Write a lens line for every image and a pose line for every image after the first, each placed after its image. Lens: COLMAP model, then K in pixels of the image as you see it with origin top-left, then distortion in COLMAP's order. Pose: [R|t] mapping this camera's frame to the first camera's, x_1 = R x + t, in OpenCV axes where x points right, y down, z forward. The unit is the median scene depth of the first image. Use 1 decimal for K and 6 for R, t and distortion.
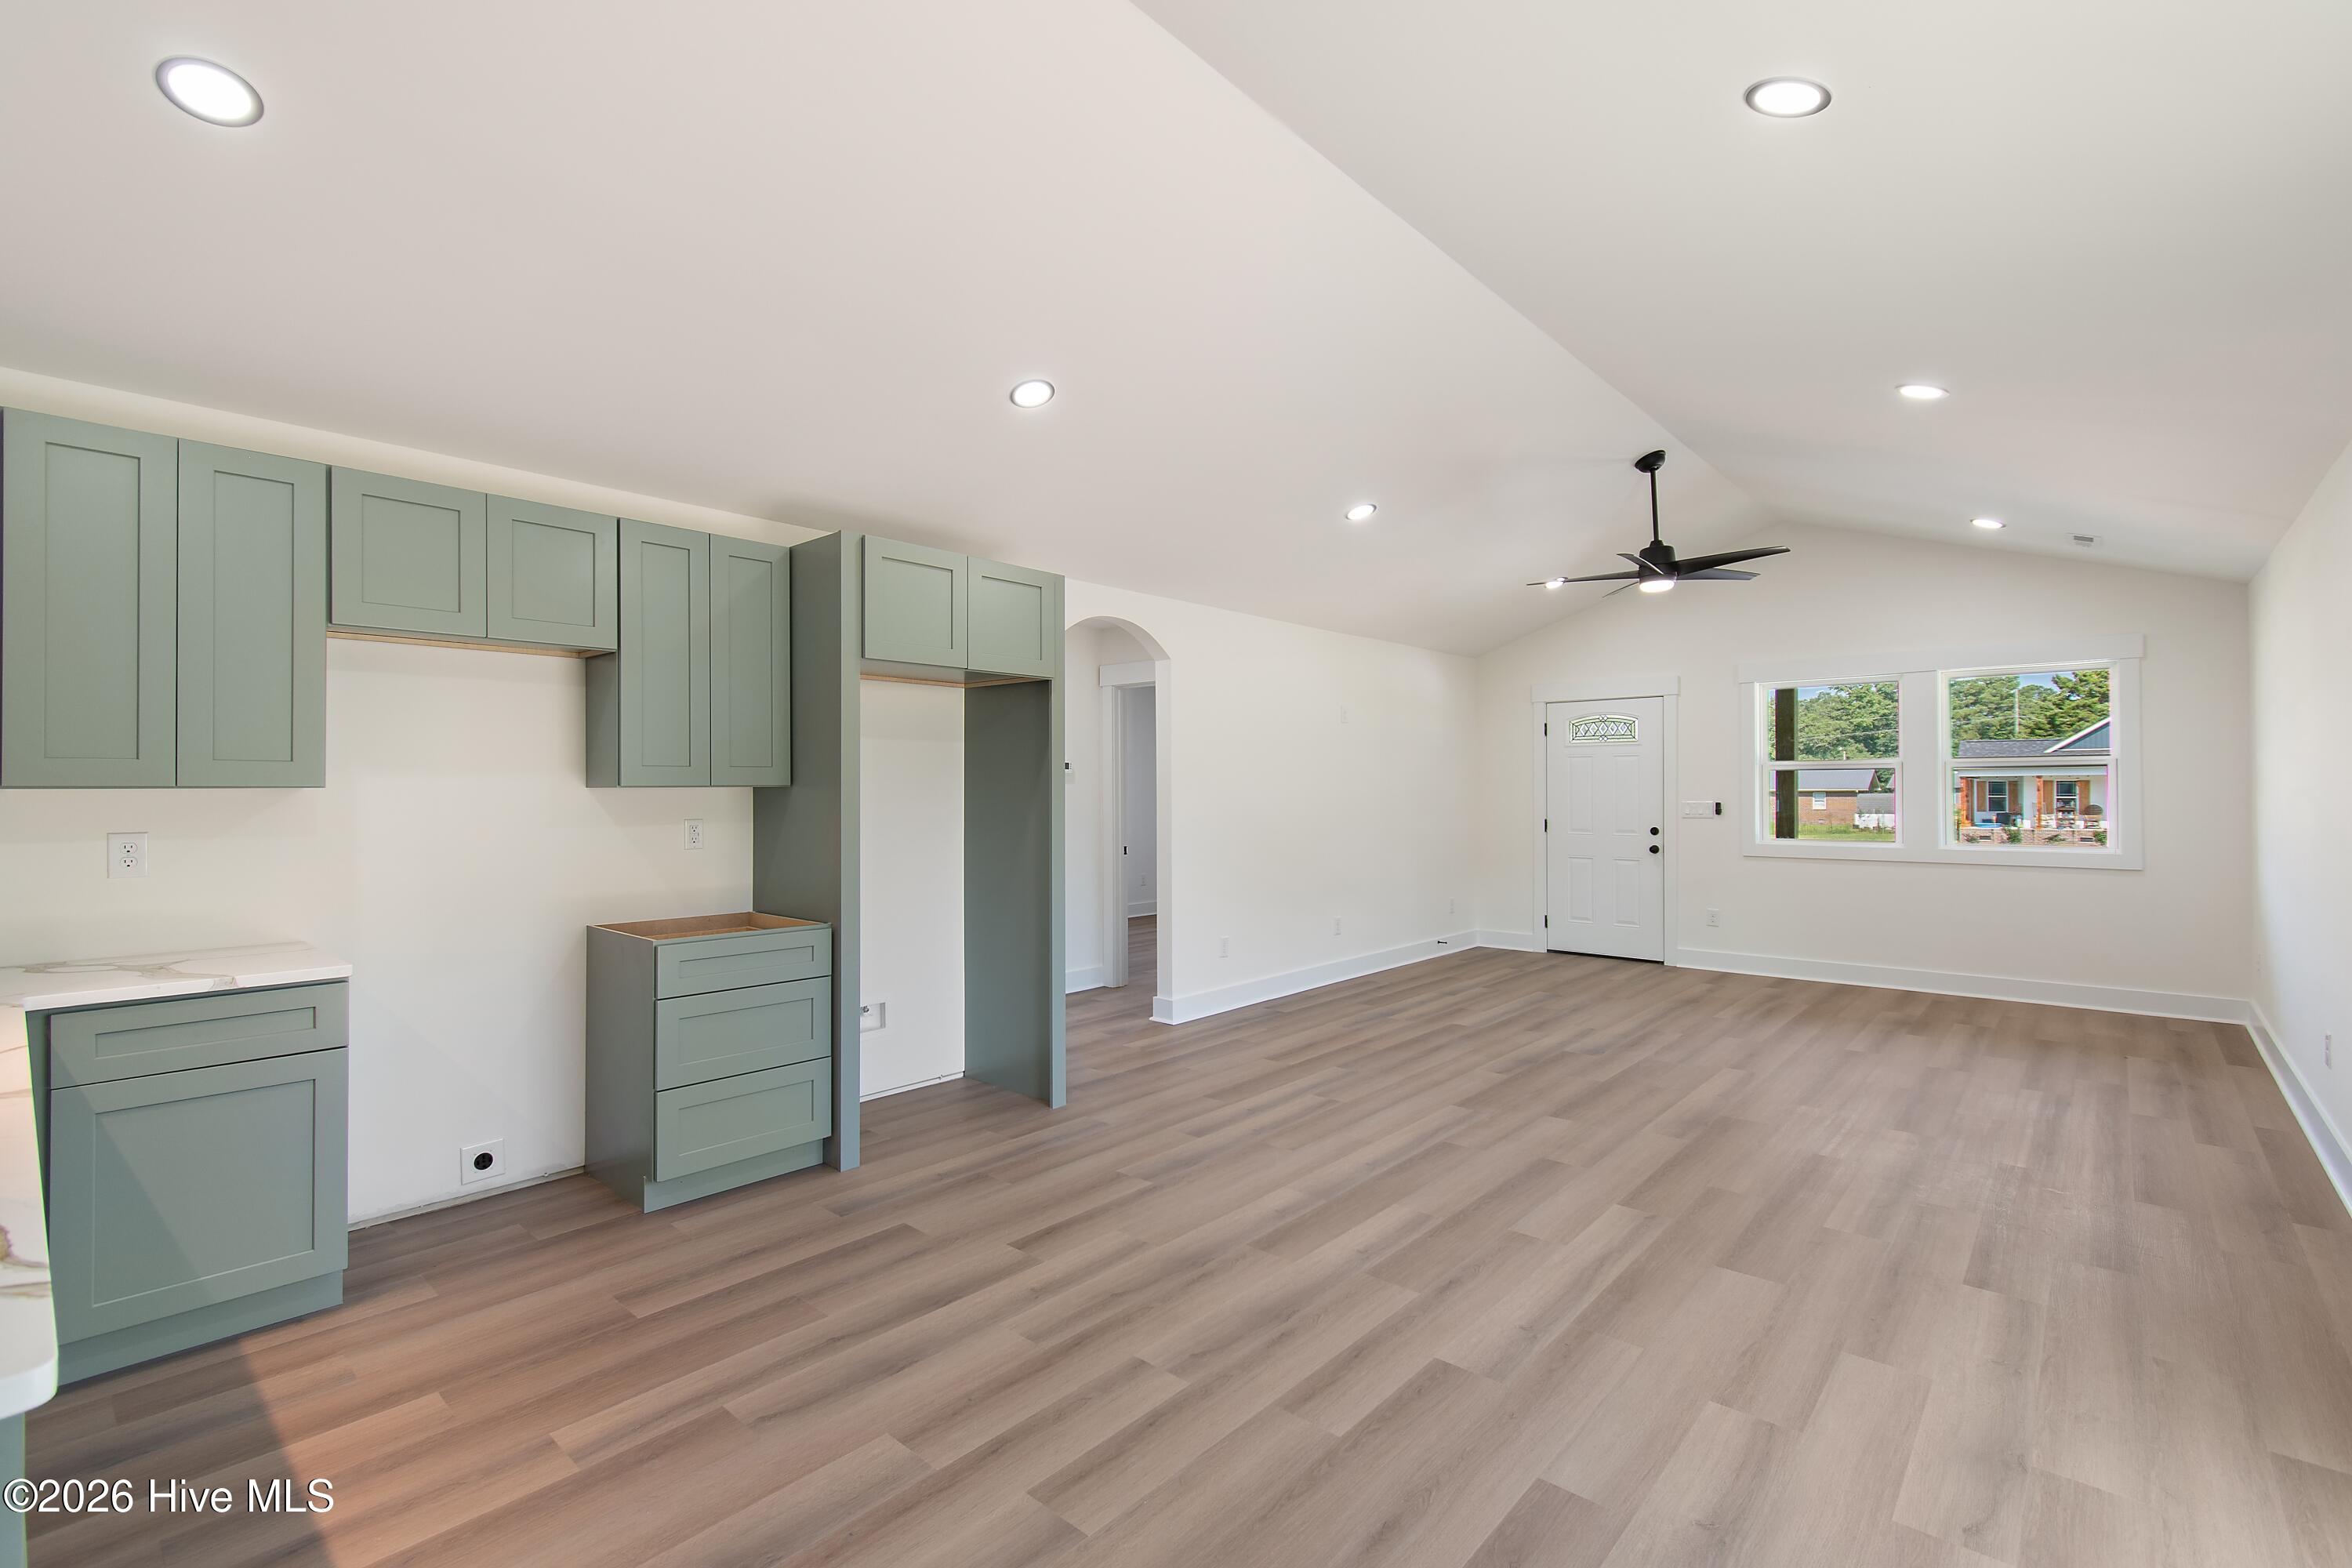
lens RADIAL K [[1042.0, 0, 1168.9], [0, 1042.0, 781.2], [0, 0, 1]] dist [0.005224, -0.001230]
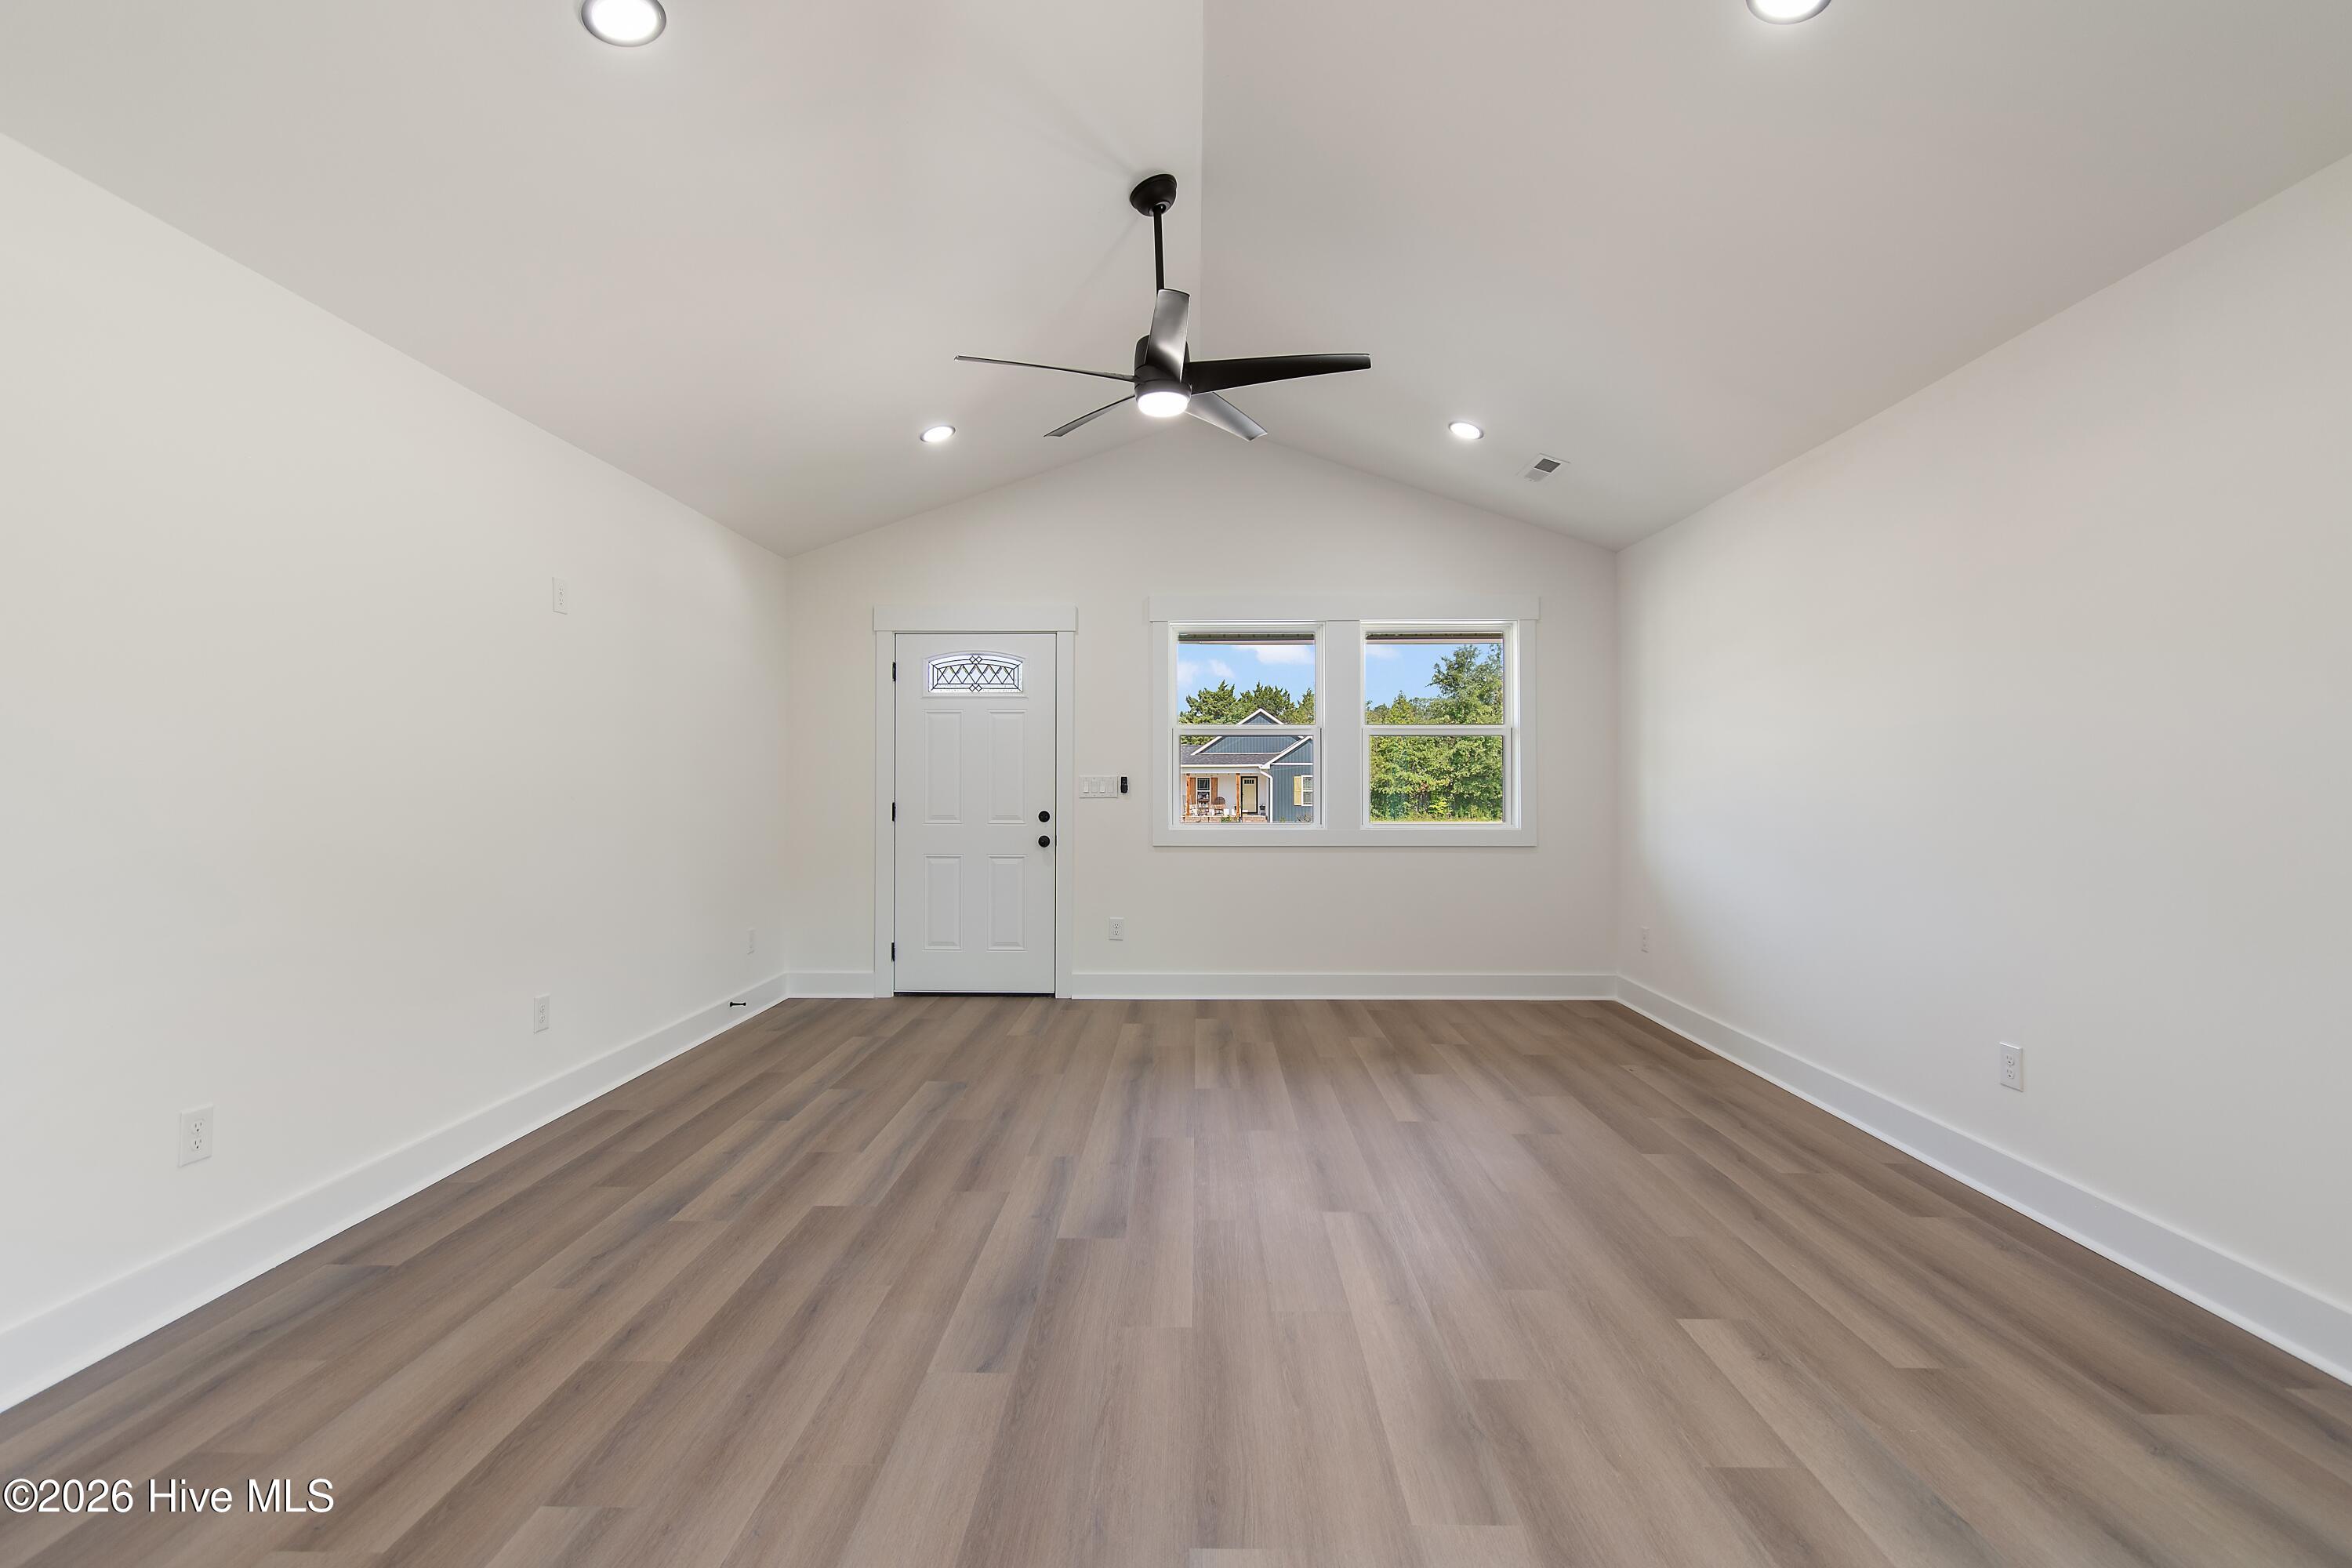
lens RADIAL K [[1042.0, 0, 1168.3], [0, 1042.0, 776.0], [0, 0, 1]] dist [0.005224, -0.001230]
pose [[0.761313, 0.008592, 0.648327, 0.094198], [-0.006836, 0.999963, -0.005224, 0.037164], [-0.648348, -0.000455, 0.761344, 0.628139]]
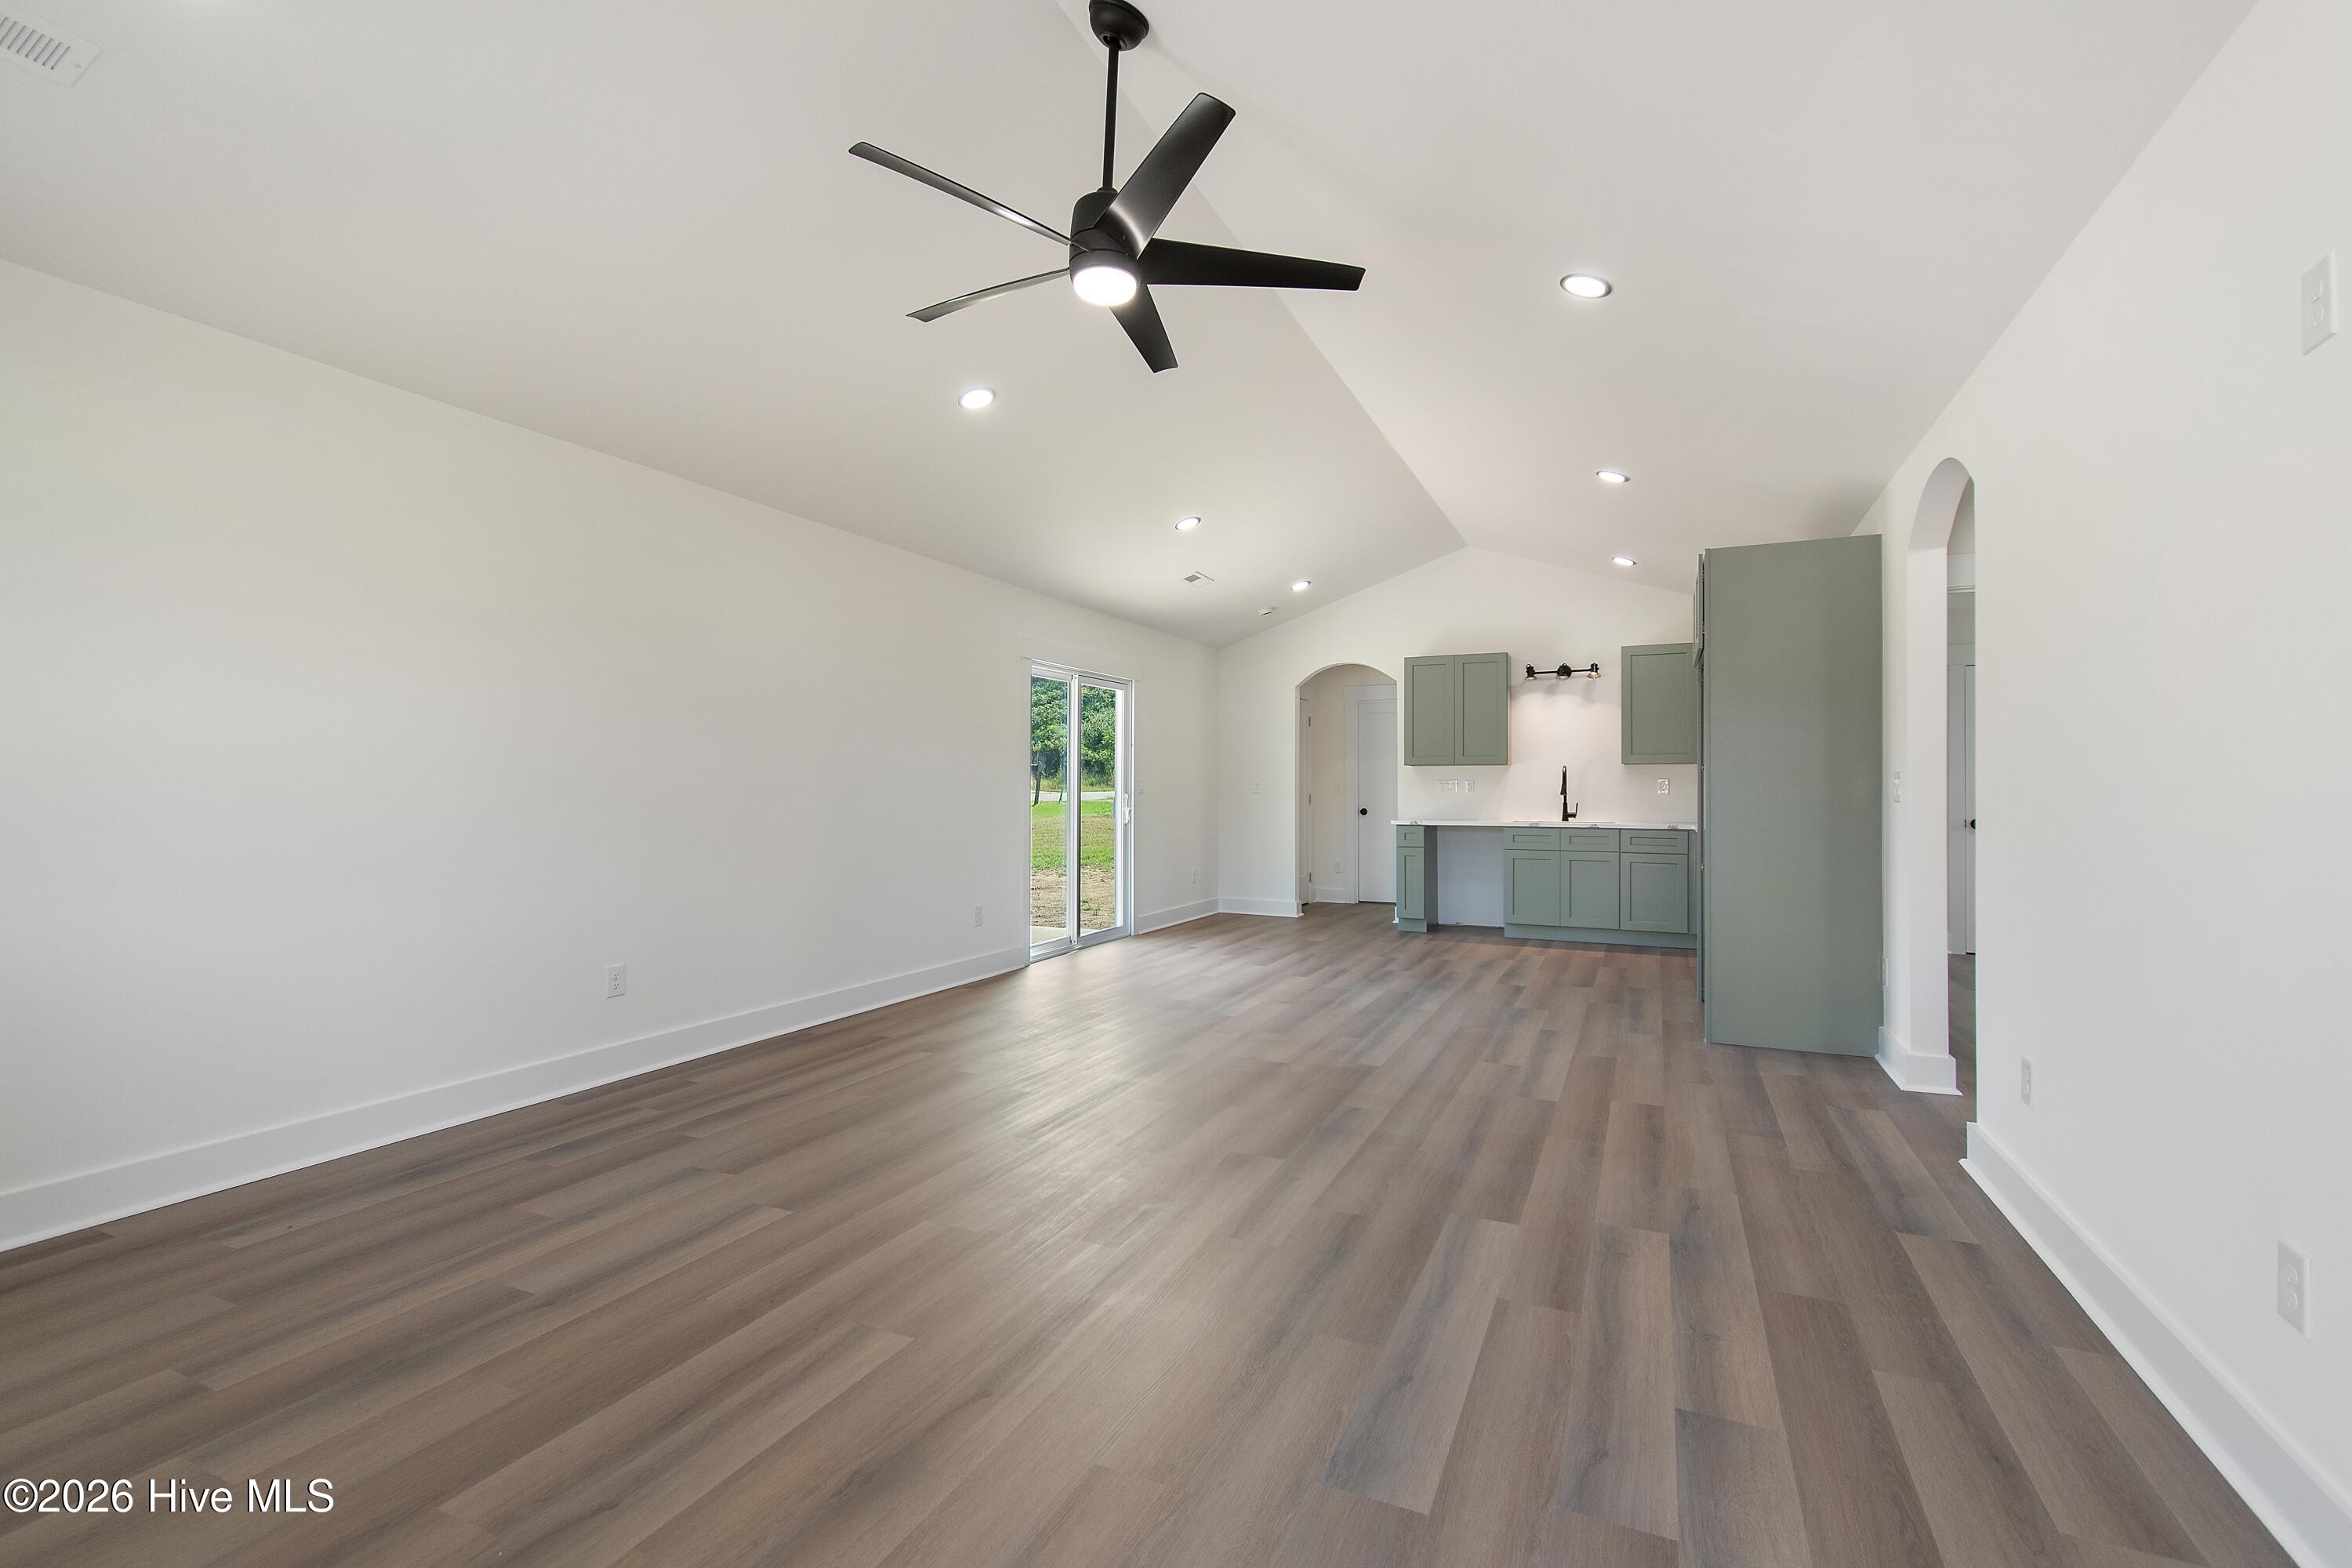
lens RADIAL K [[1042.0, 0, 1179.6], [0, 1042.0, 780.5], [0, 0, 1]] dist [0.005224, -0.001230]
pose [[-0.953267, -0.002376, -0.302120, 0.675809], [0.001948, 0.999900, -0.014008, 0.050520], [0.302124, -0.013941, -0.953167, 1.702741]]
